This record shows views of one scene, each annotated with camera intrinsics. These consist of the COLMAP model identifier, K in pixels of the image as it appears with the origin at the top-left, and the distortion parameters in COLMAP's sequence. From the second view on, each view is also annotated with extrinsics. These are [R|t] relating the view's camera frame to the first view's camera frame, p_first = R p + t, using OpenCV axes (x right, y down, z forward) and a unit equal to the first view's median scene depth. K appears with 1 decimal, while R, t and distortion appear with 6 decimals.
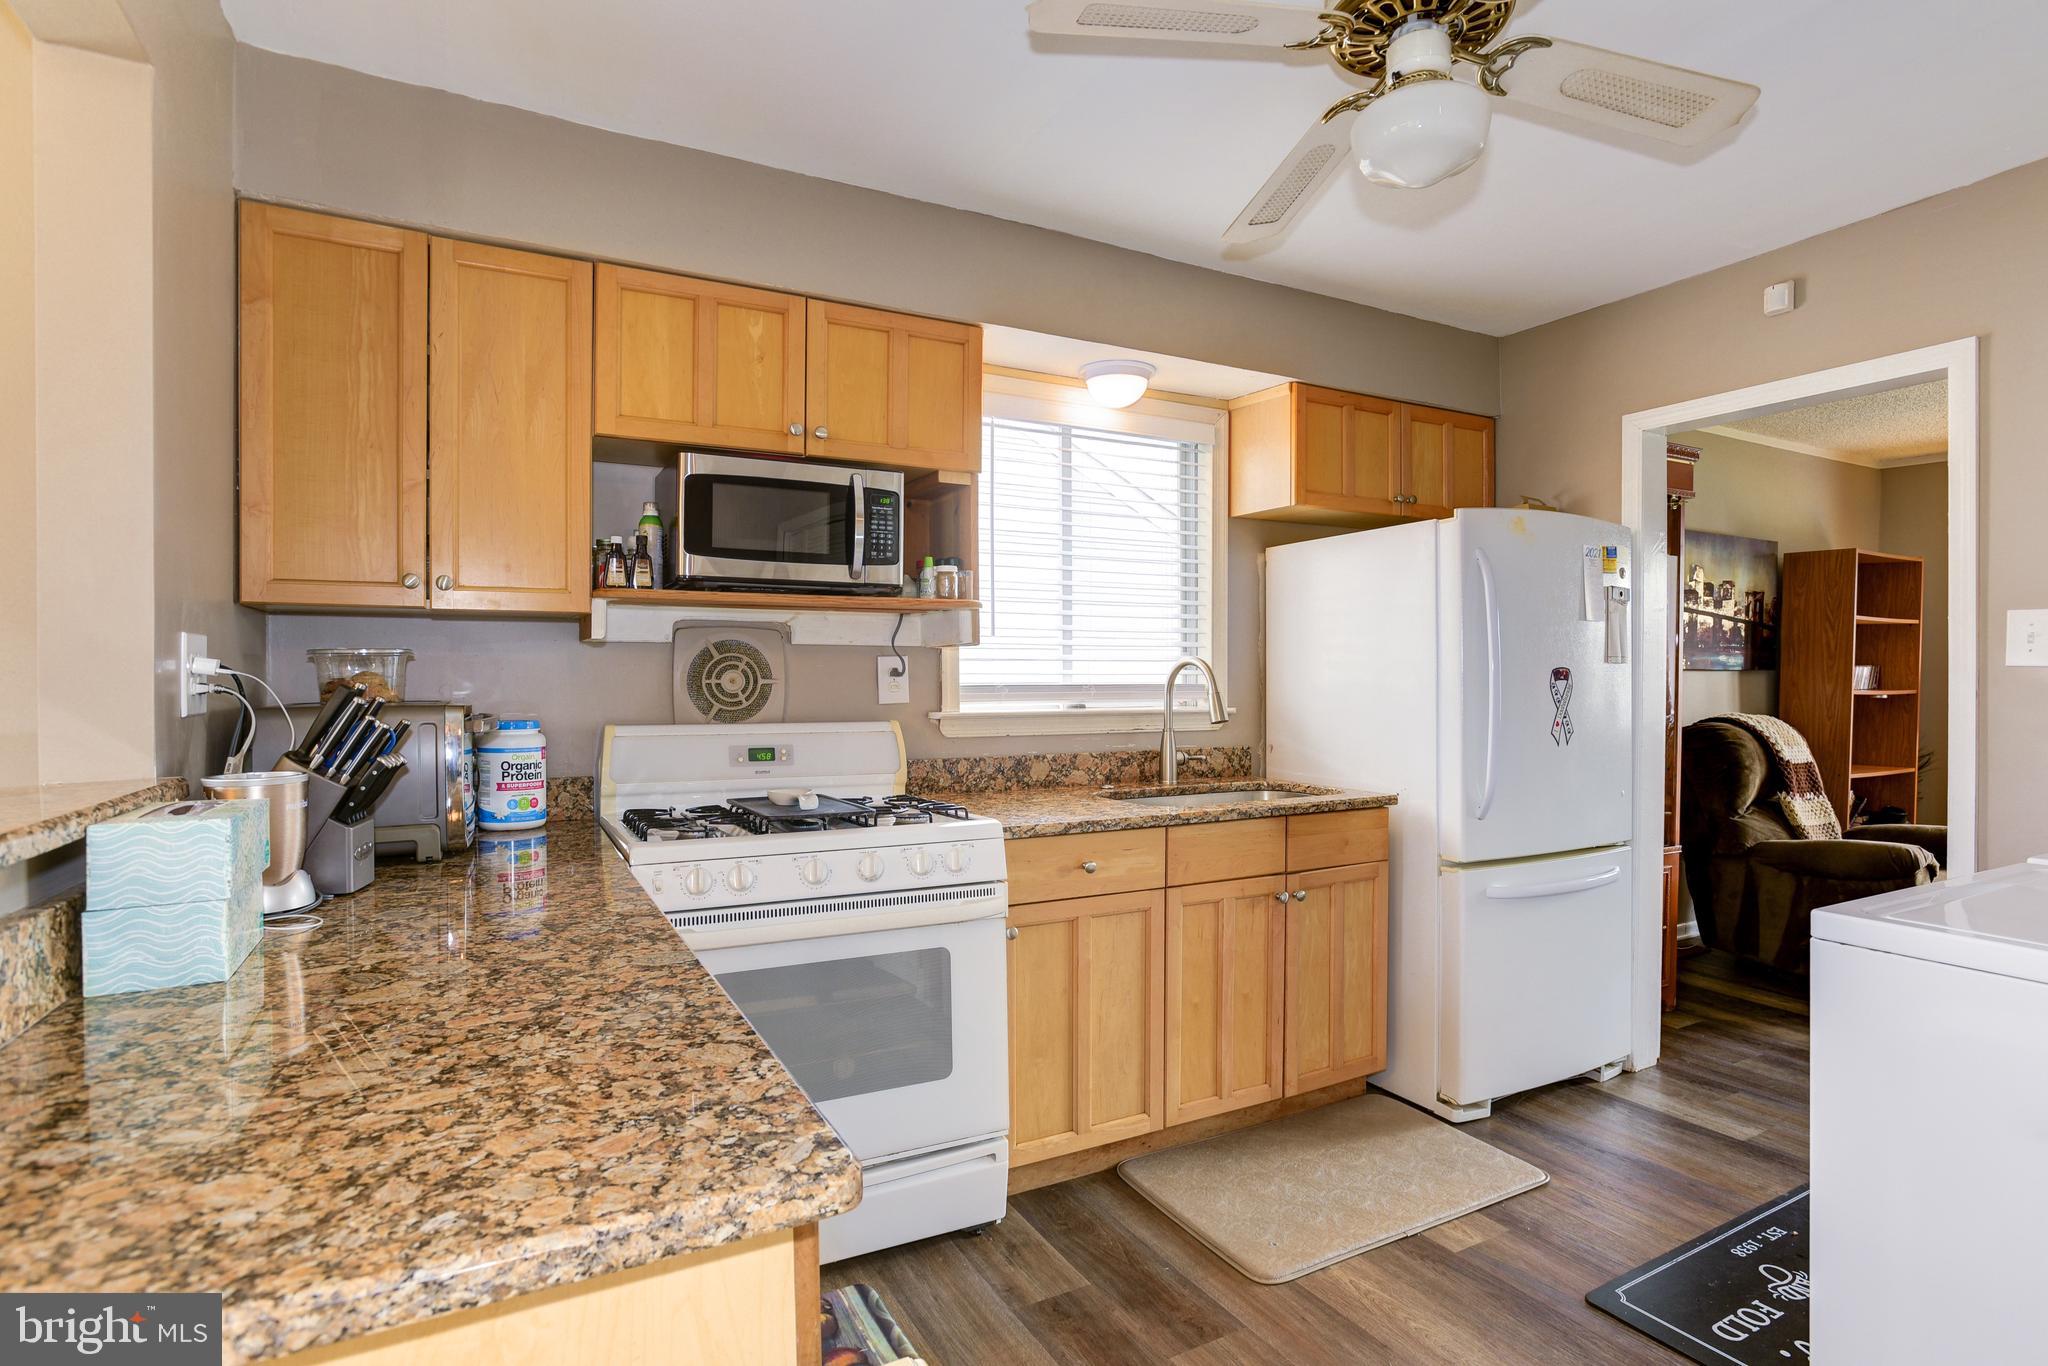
lens RADIAL K [[1006.8, 0, 1055.4], [0, 1006.8, 678.2], [0, 0, 1]] dist [-0.061354, 0.035426]
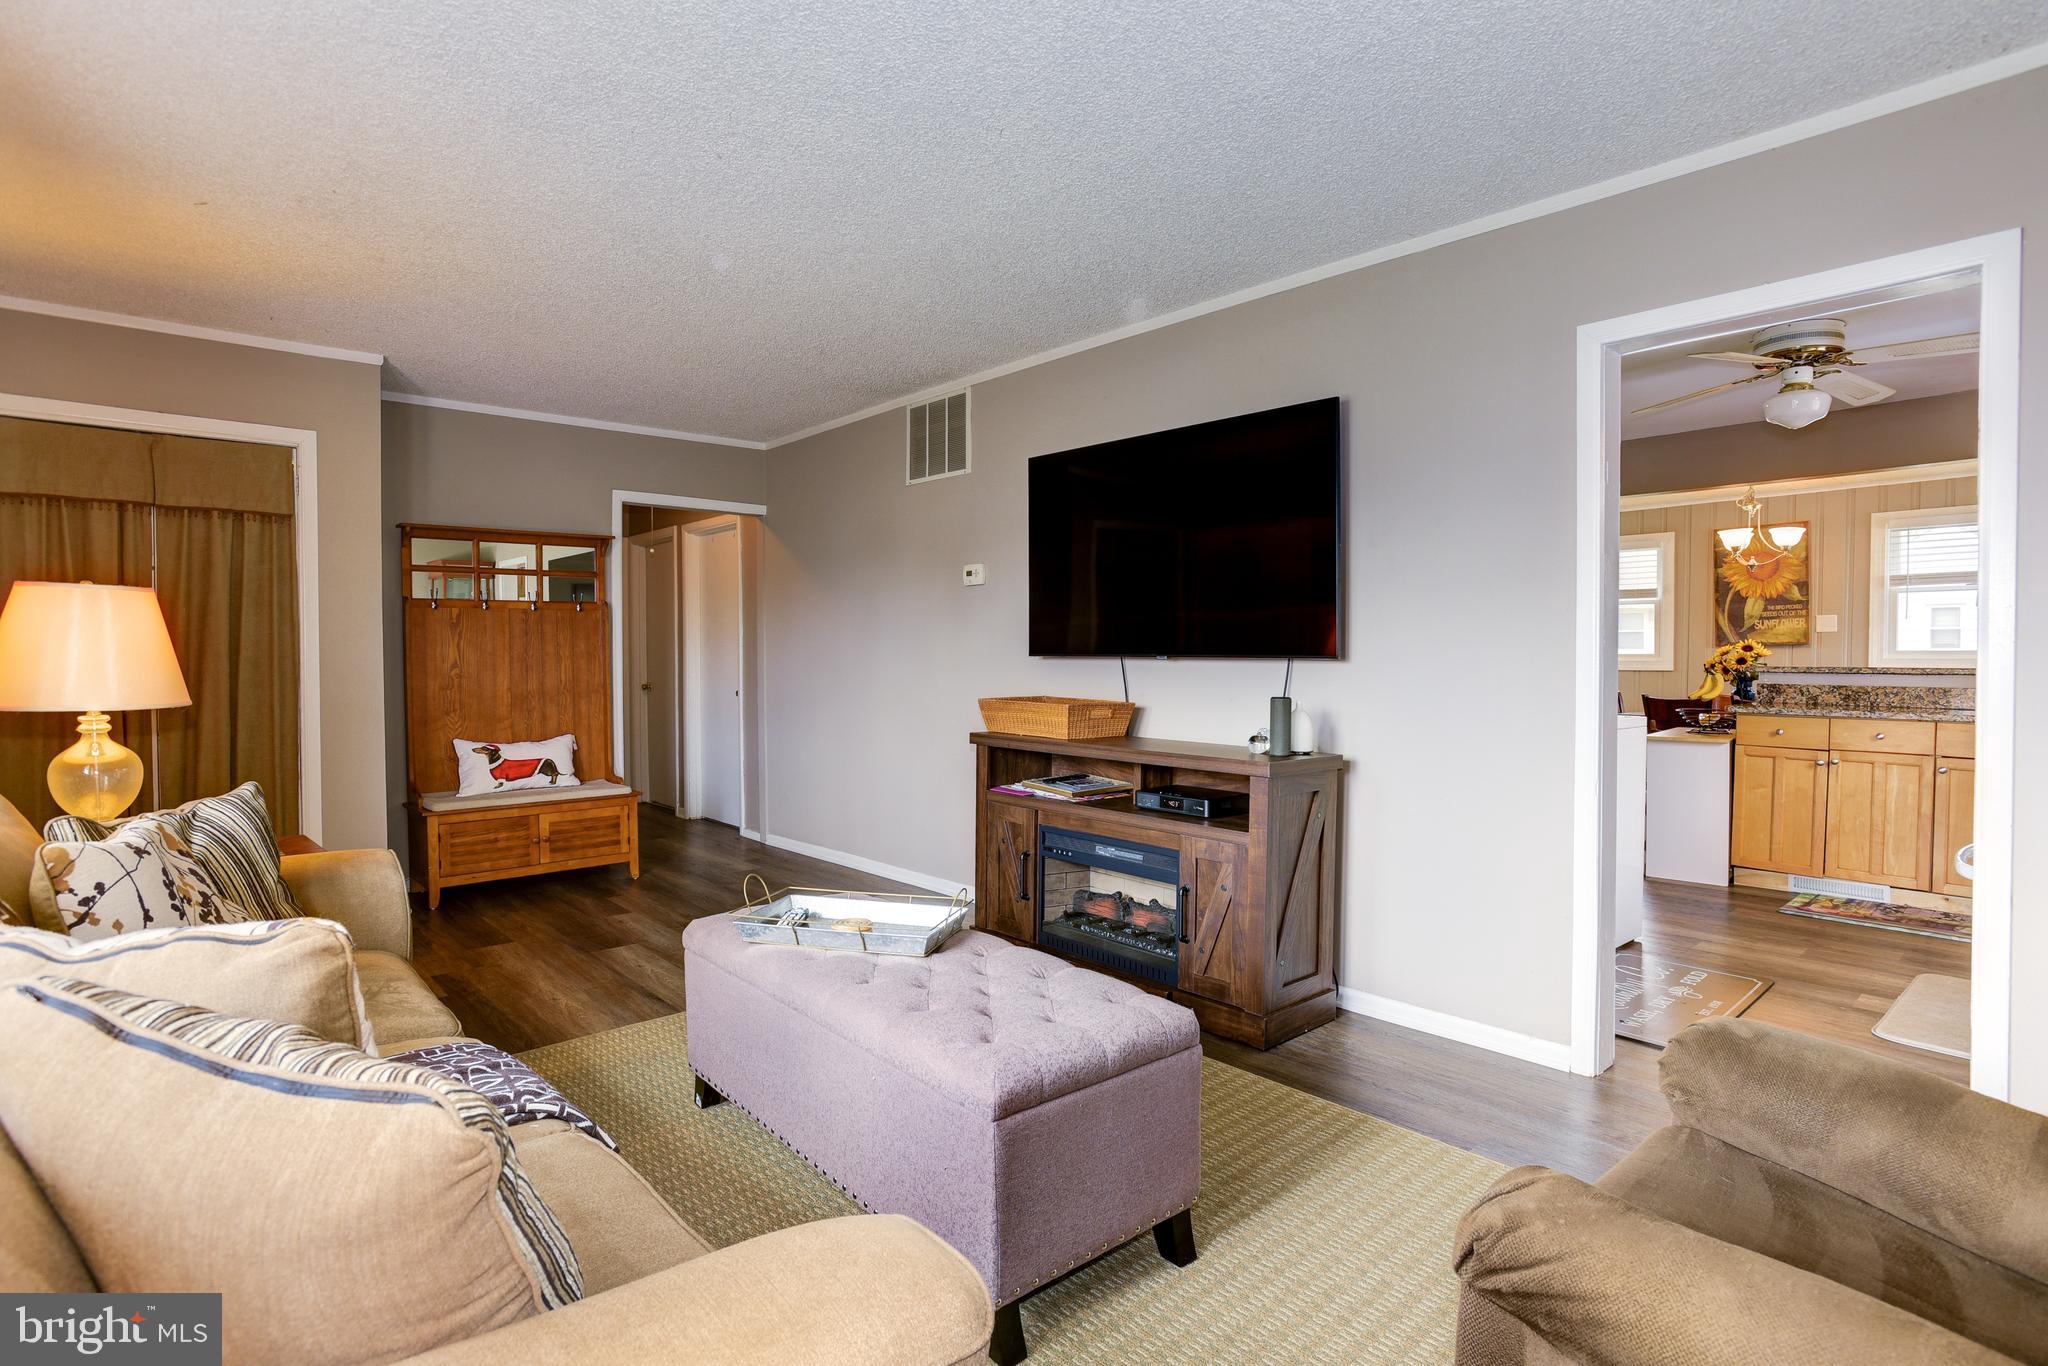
lens RADIAL K [[1029.9, 0, 1050.1], [0, 1029.9, 677.8], [0, 0, 1]] dist [-0.018053, 0.000233]
pose [[-0.966612, 0.008331, -0.256109, 1.681126], [0.001253, 0.999613, 0.027787, 0.017170], [0.256241, 0.026539, -0.966248, 1.797191]]
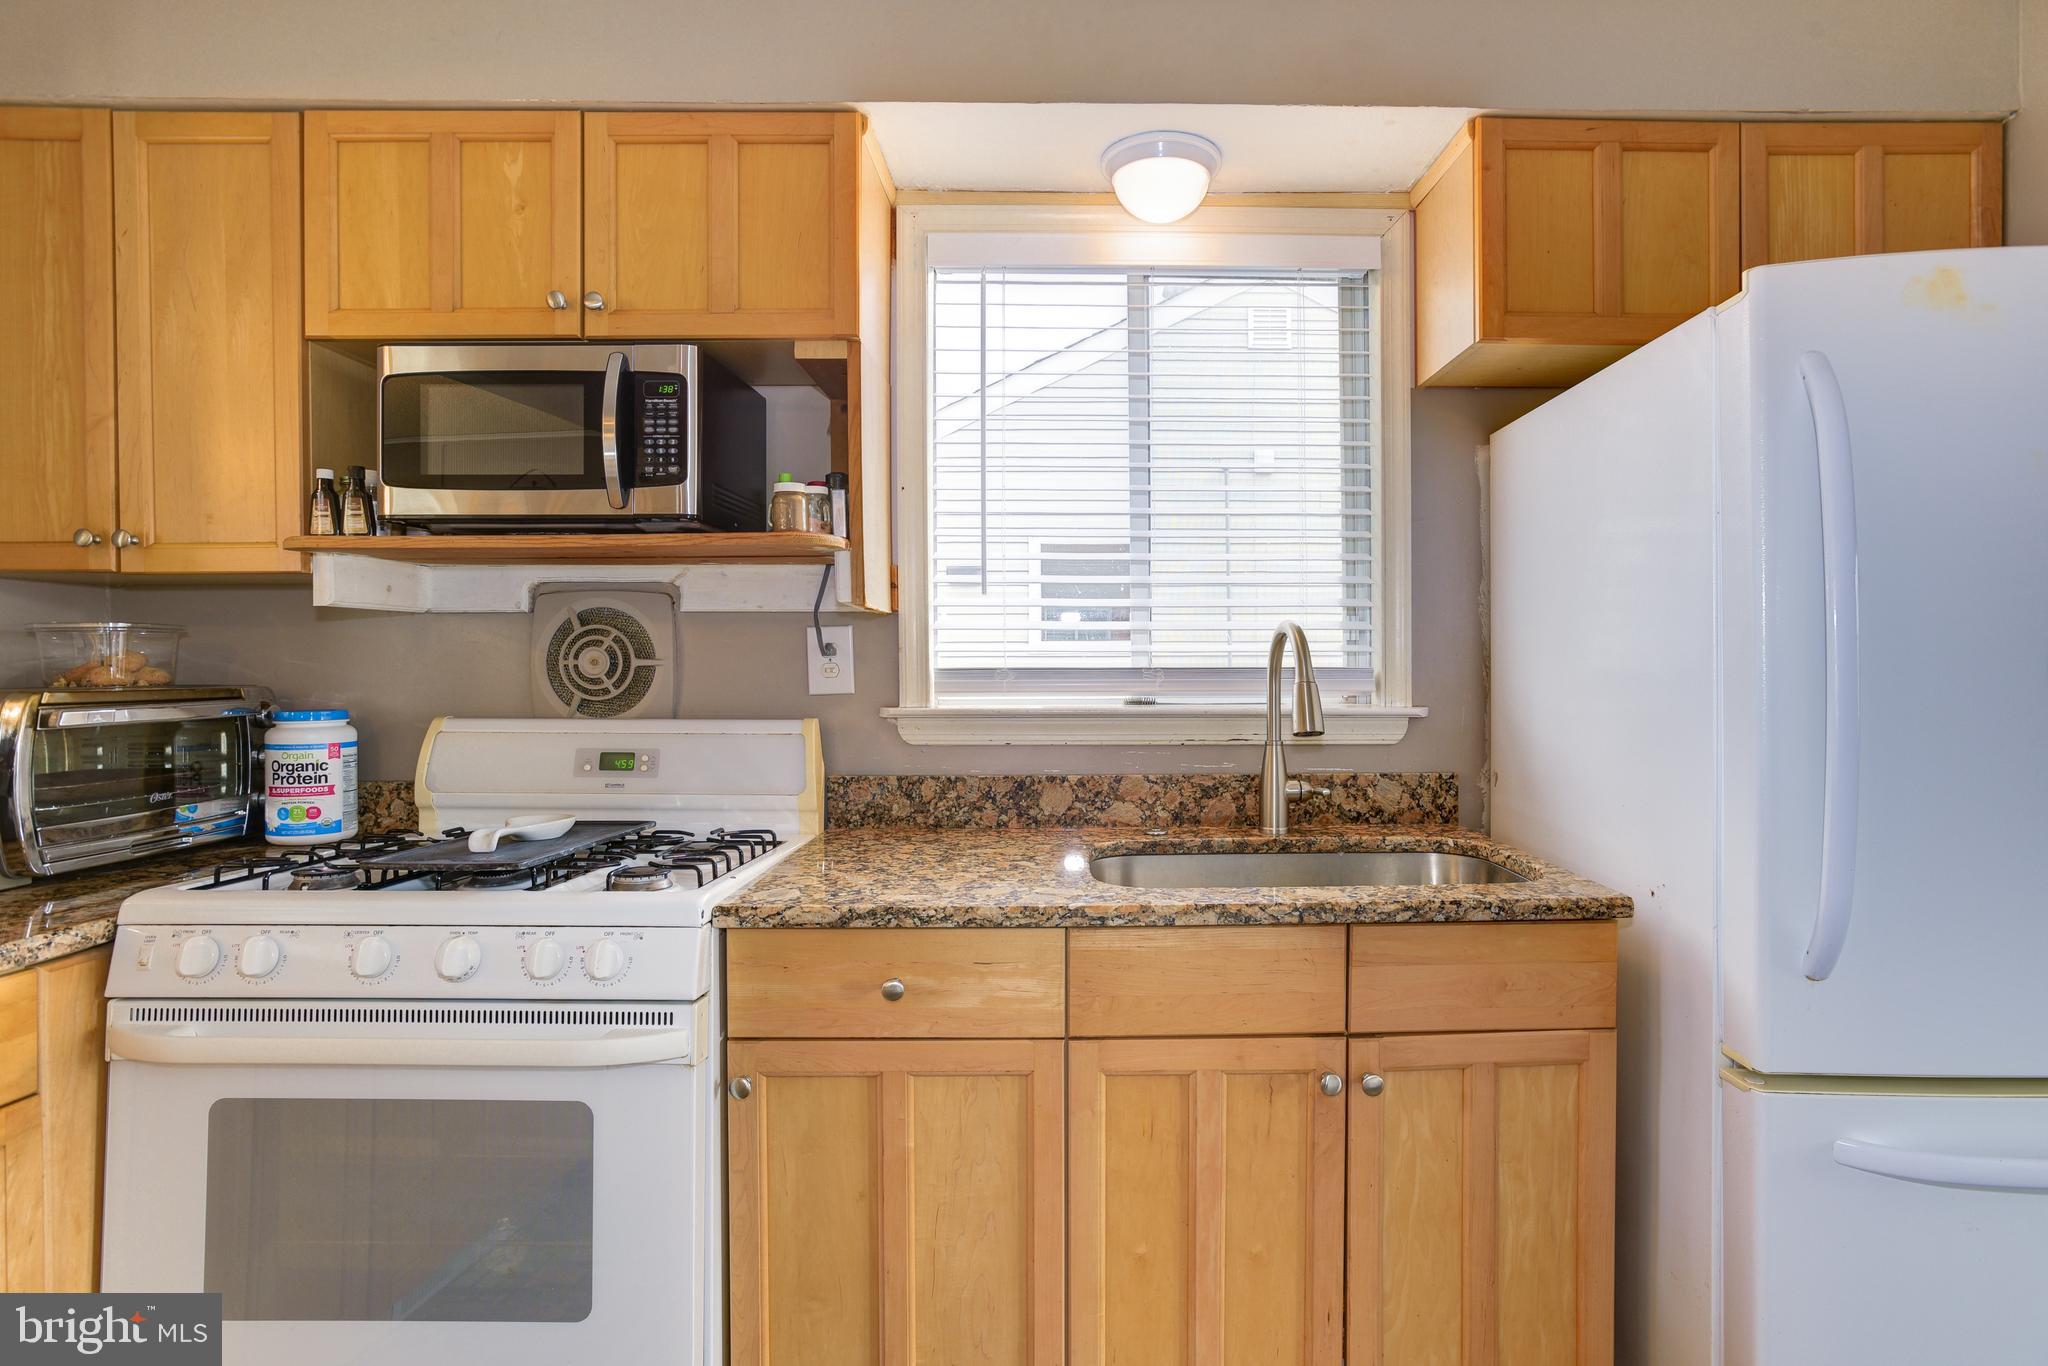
lens RADIAL K [[1028.5, 0, 1094.4], [0, 1028.5, 663.5], [0, 0, 1]] dist [-0.056022, 0.026983]
pose [[0.893406, -0.001235, -0.449249, 0.353270], [0.001209, 0.999999, -0.000344, 0.004739], [0.449249, -0.000236, 0.893406, 0.483934]]
